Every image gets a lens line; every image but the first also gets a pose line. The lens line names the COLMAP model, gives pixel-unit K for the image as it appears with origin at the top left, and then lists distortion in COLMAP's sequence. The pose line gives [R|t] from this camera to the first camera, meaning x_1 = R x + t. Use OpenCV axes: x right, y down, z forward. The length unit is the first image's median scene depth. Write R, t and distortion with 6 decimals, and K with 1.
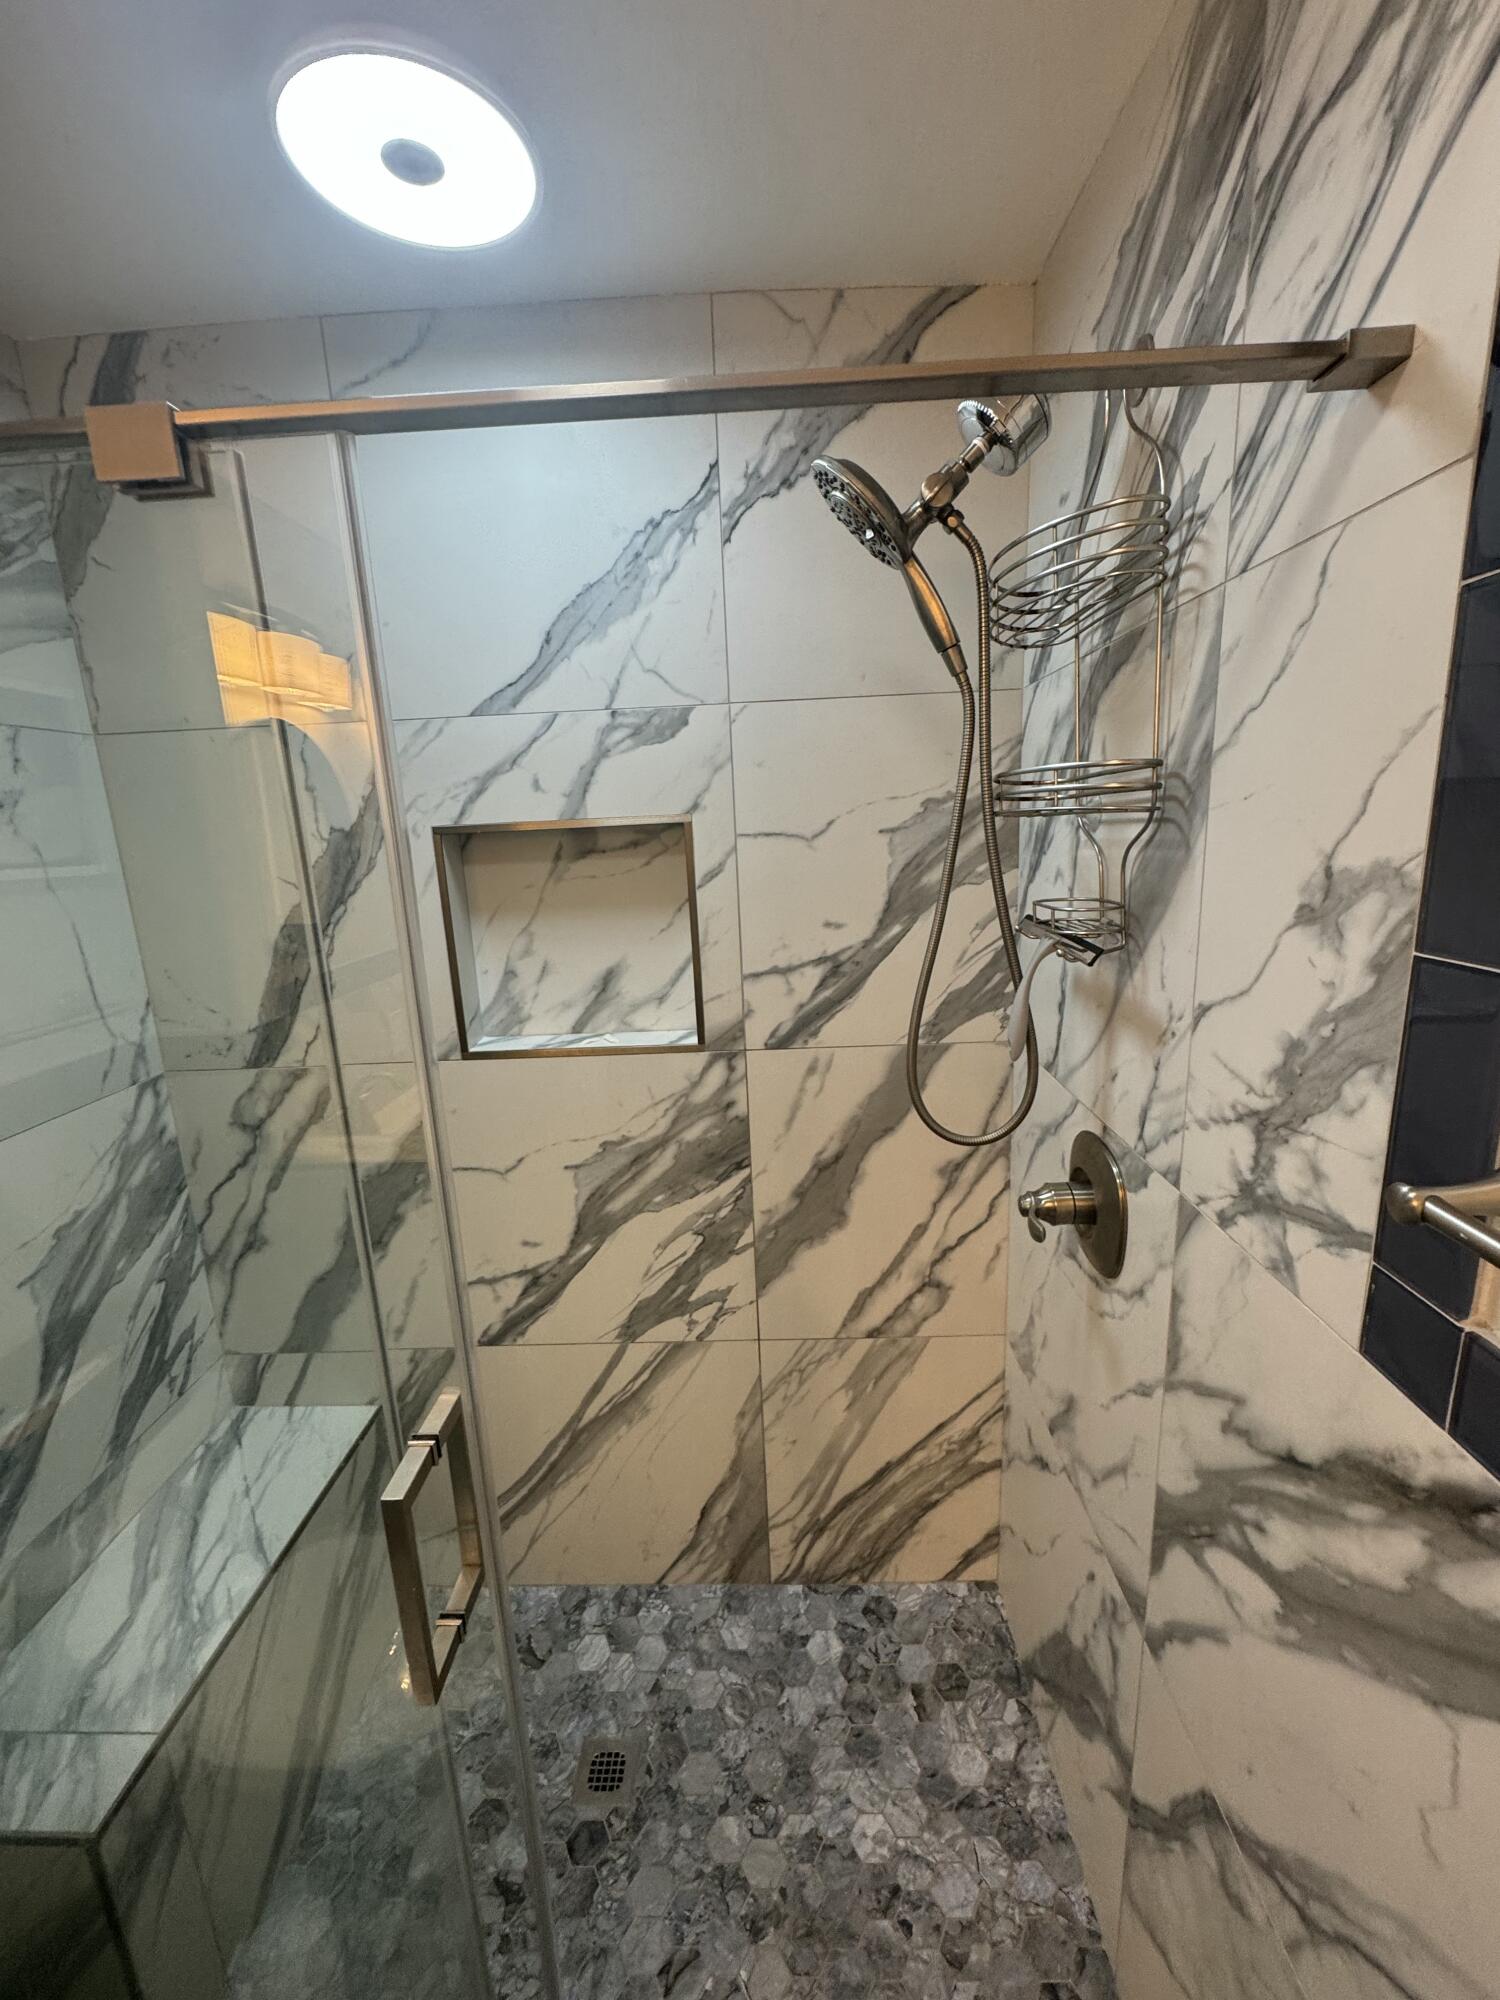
lens RADIAL K [[797.4, 0, 751.0], [0, 797.4, 998.6], [0, 0, 1]] dist [-0.002447, 0.000086]
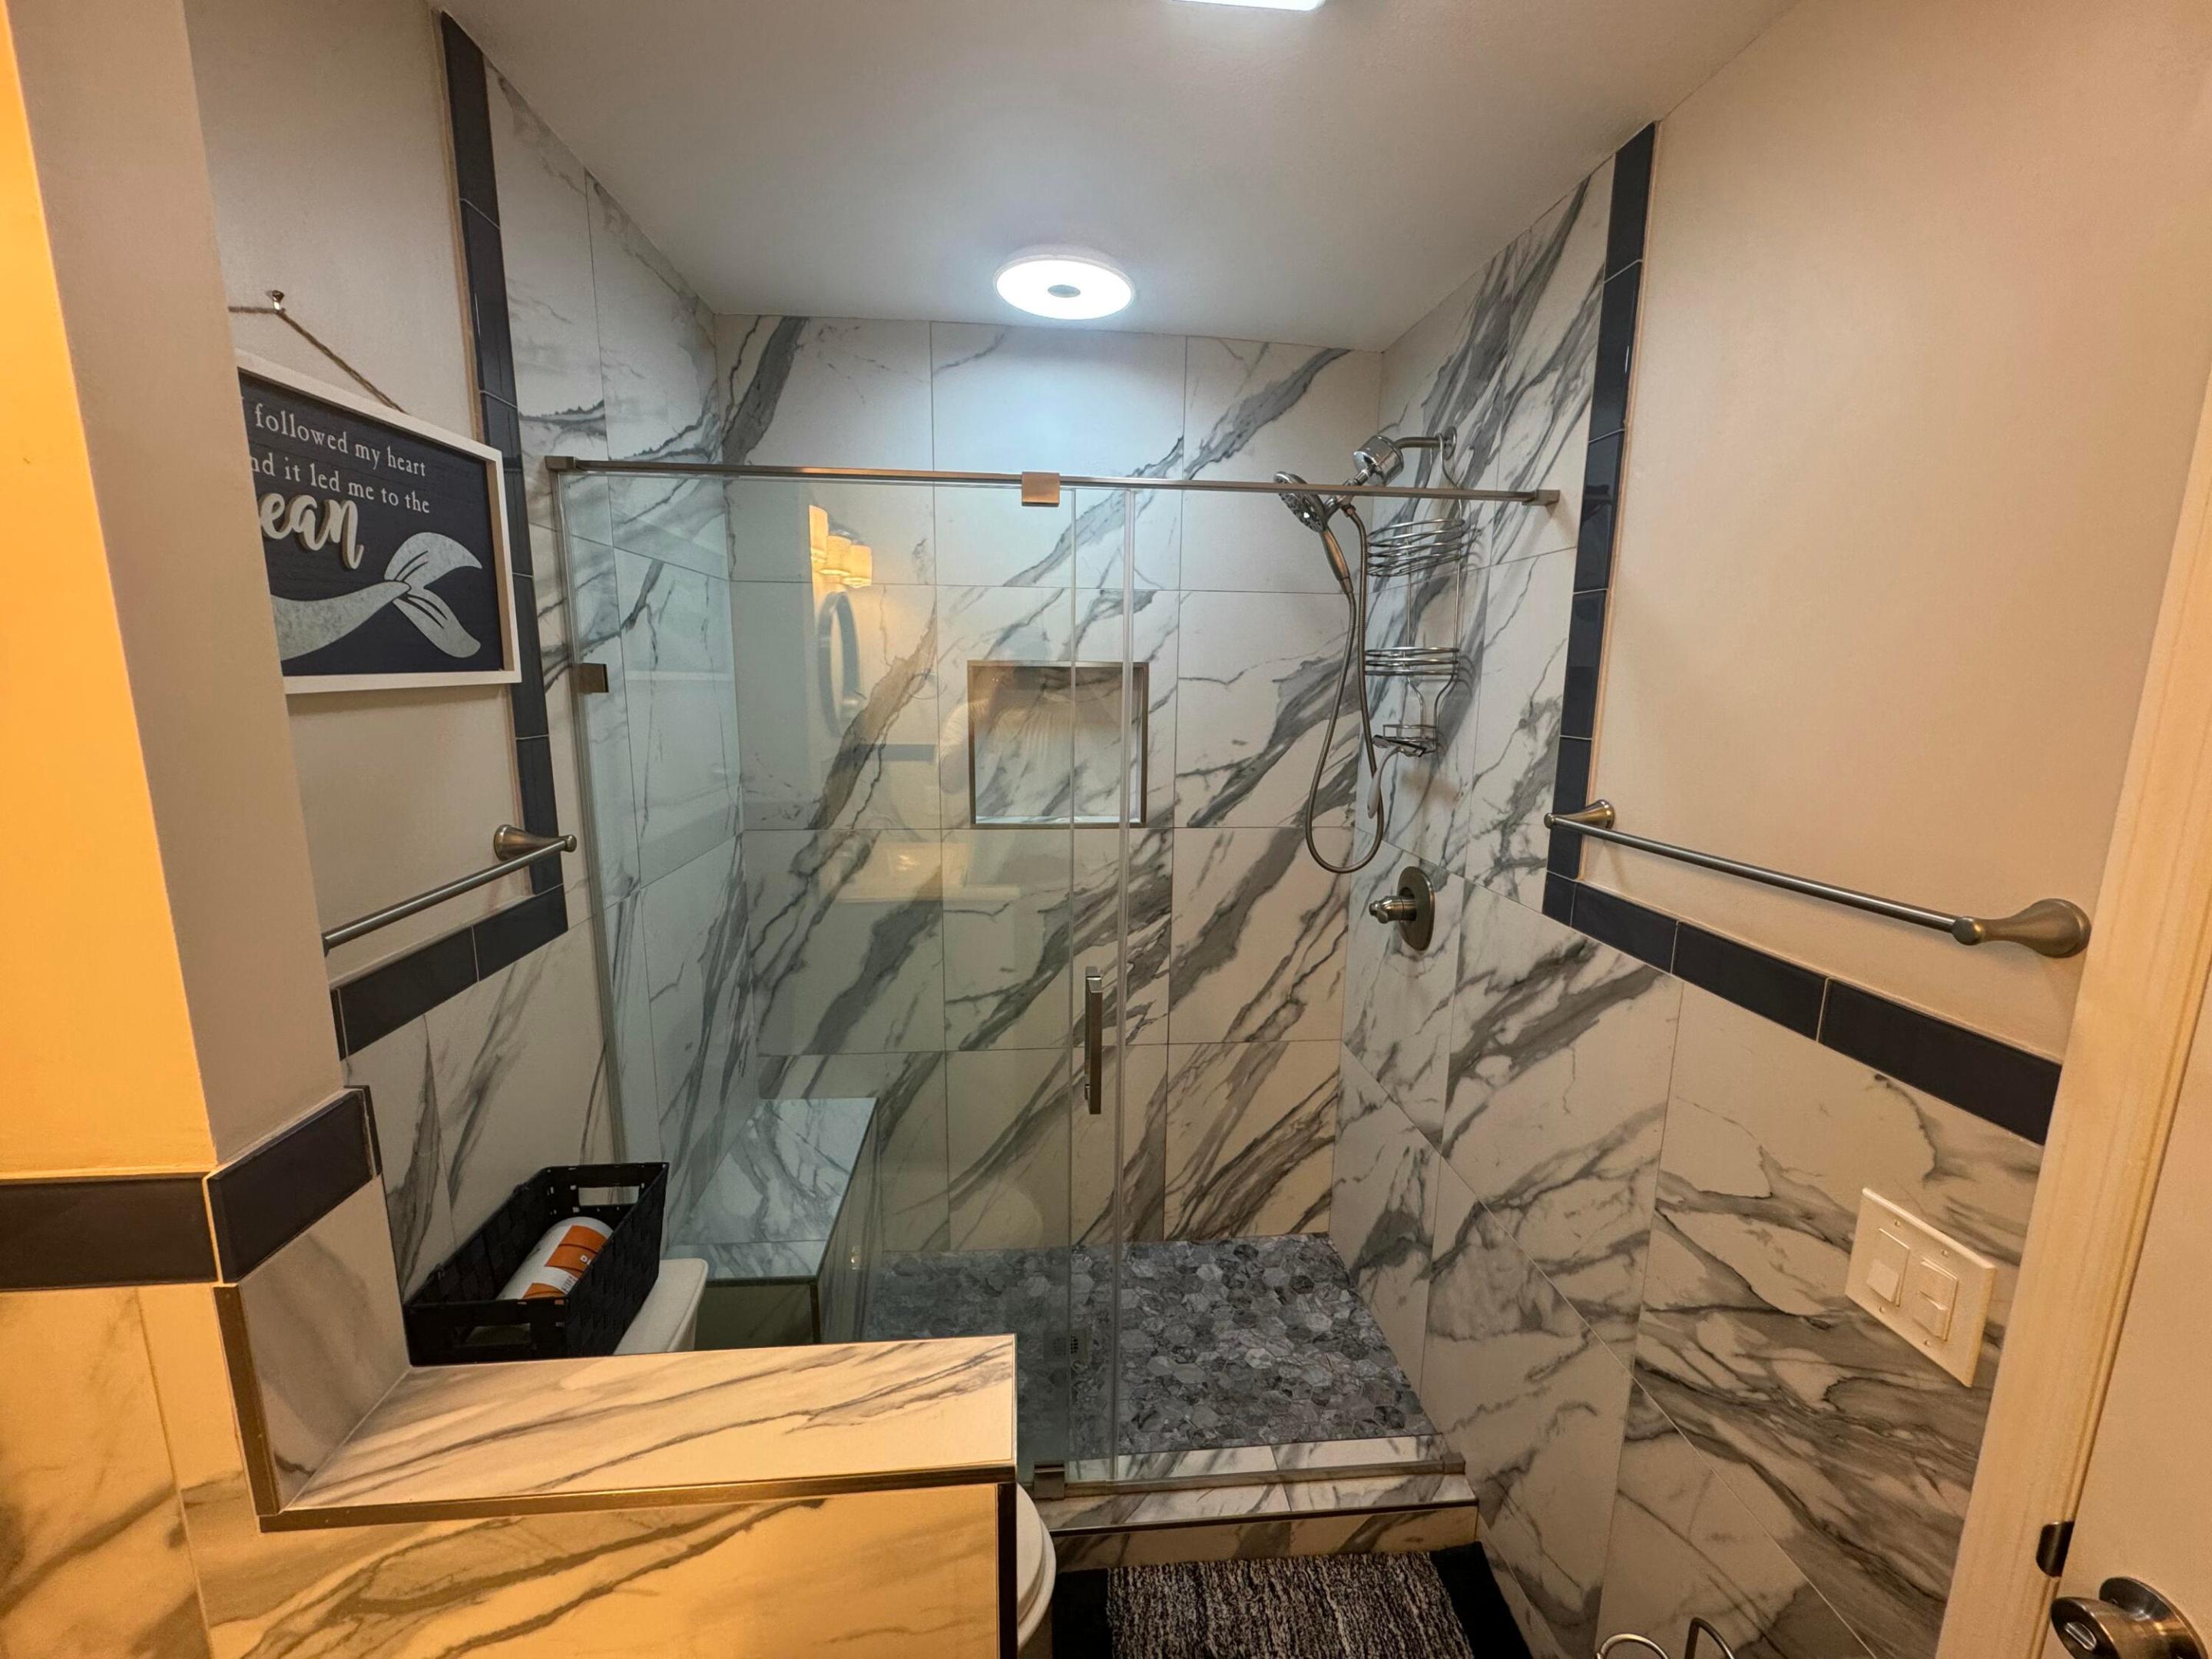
lens RADIAL K [[882.0, 0, 1104.8], [0, 882.0, 830.7], [0, 0, 1]] dist [-0.002447, 0.000086]
pose [[0.991765, 0.033754, 0.123541, -0.331043], [-0.028262, 0.998544, -0.045942, 0.148787], [-0.124911, 0.042072, 0.991275, -0.562019]]
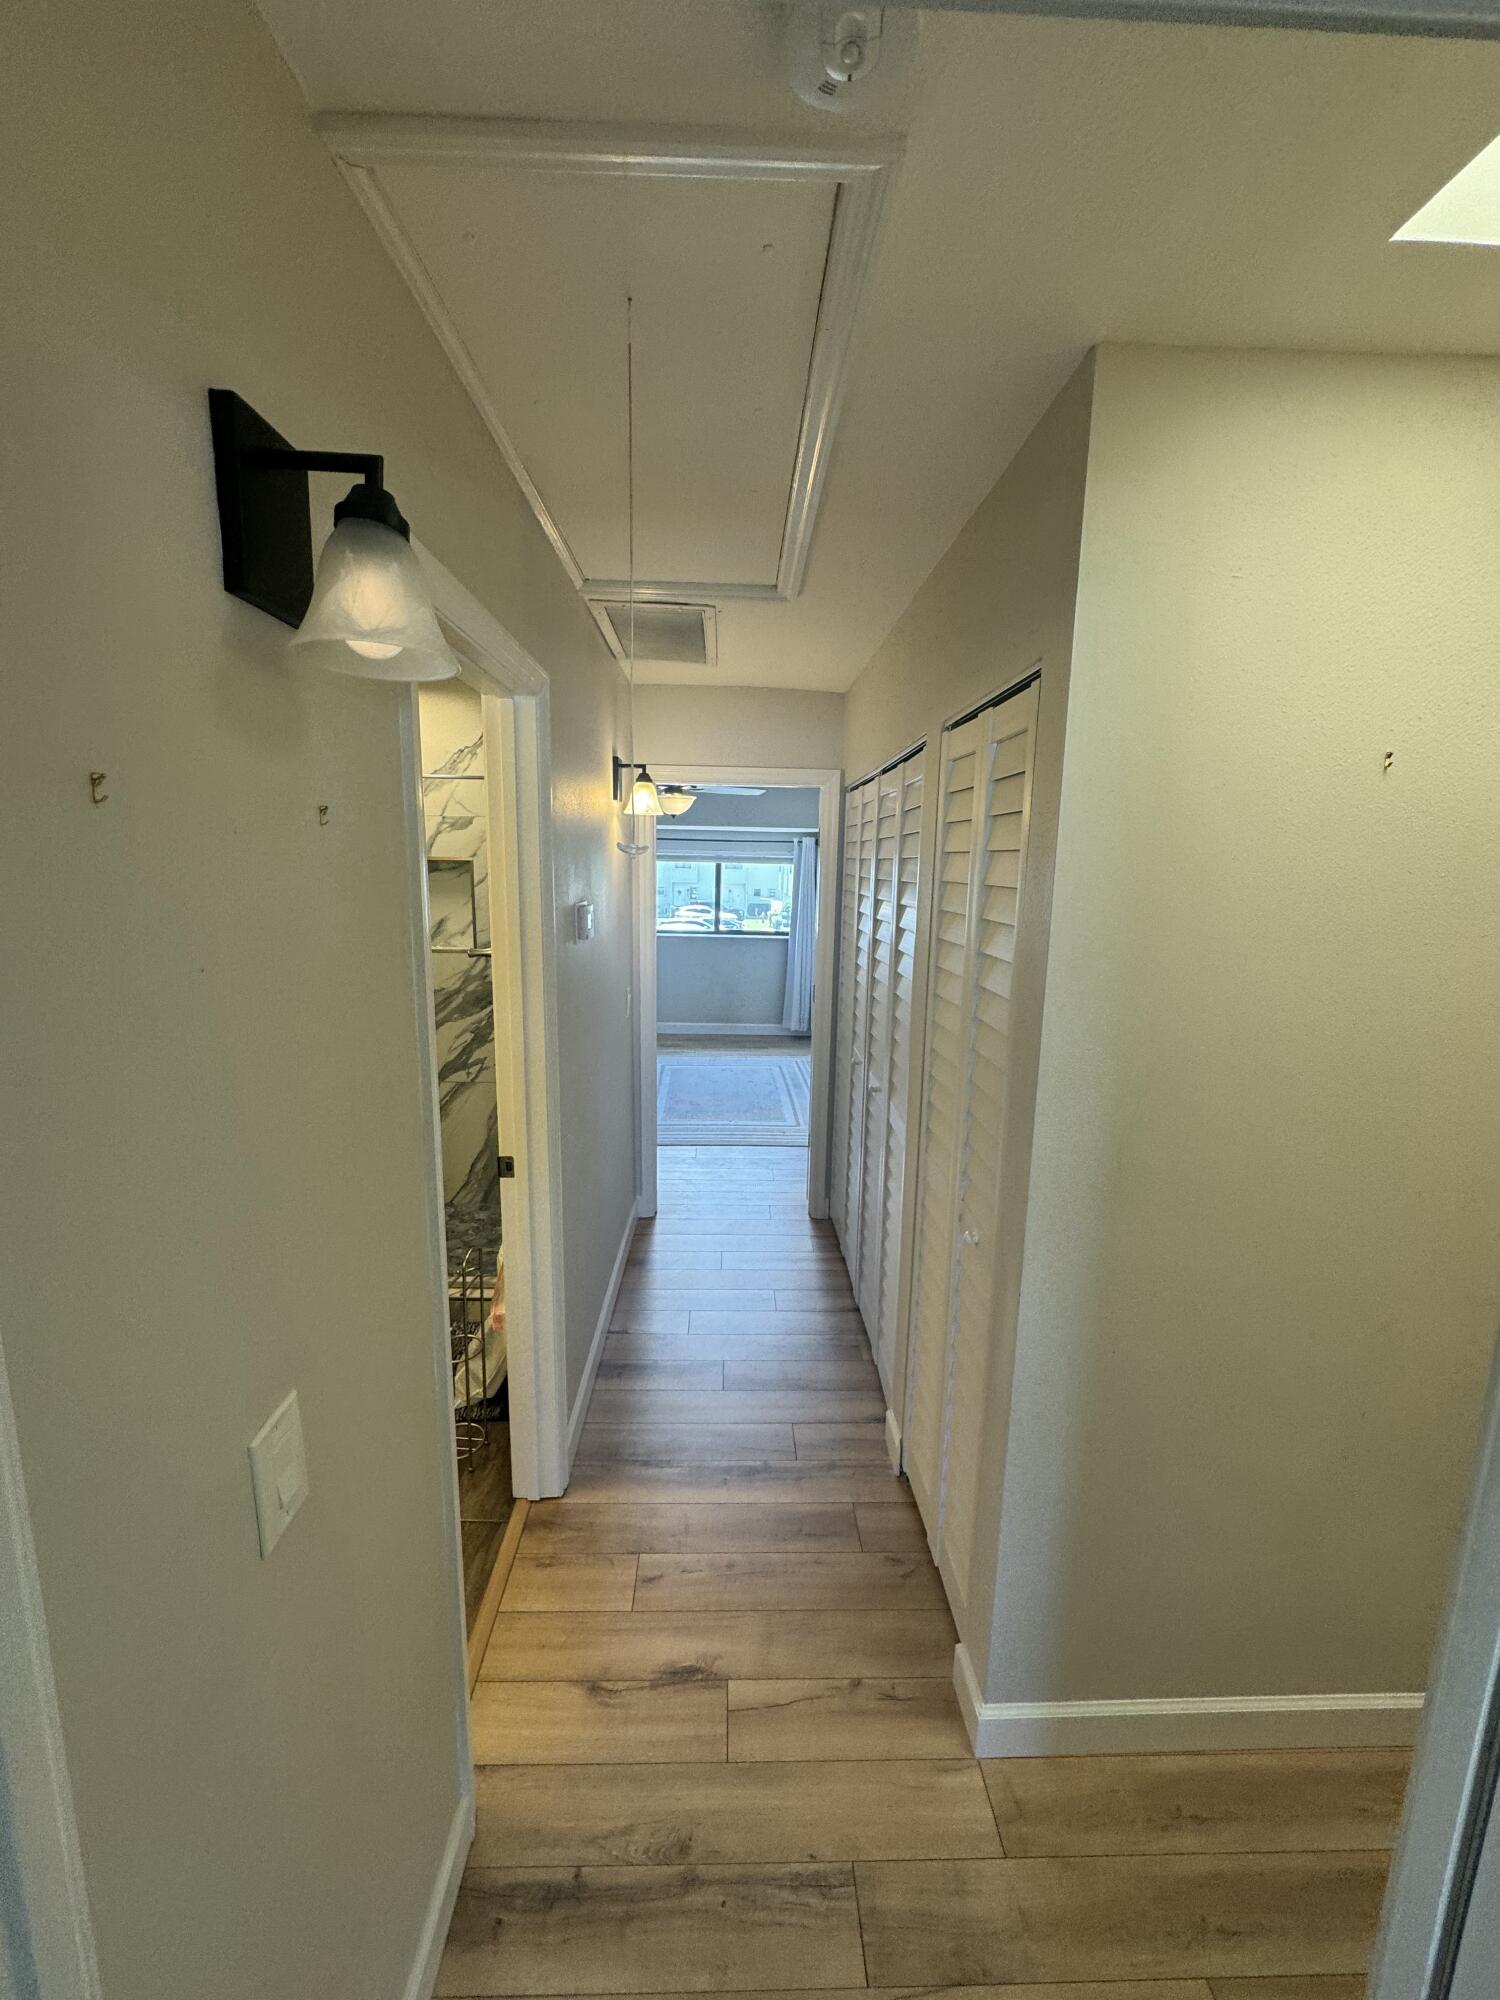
lens RADIAL K [[797.4, 0, 751.0], [0, 797.4, 998.6], [0, 0, 1]] dist [-0.002447, 0.000086]
pose [[0.996557, 0.051172, 0.065227, 0.645430], [-0.047661, 0.997387, -0.054285, 0.305298], [-0.067835, 0.050989, 0.996393, -1.531234]]
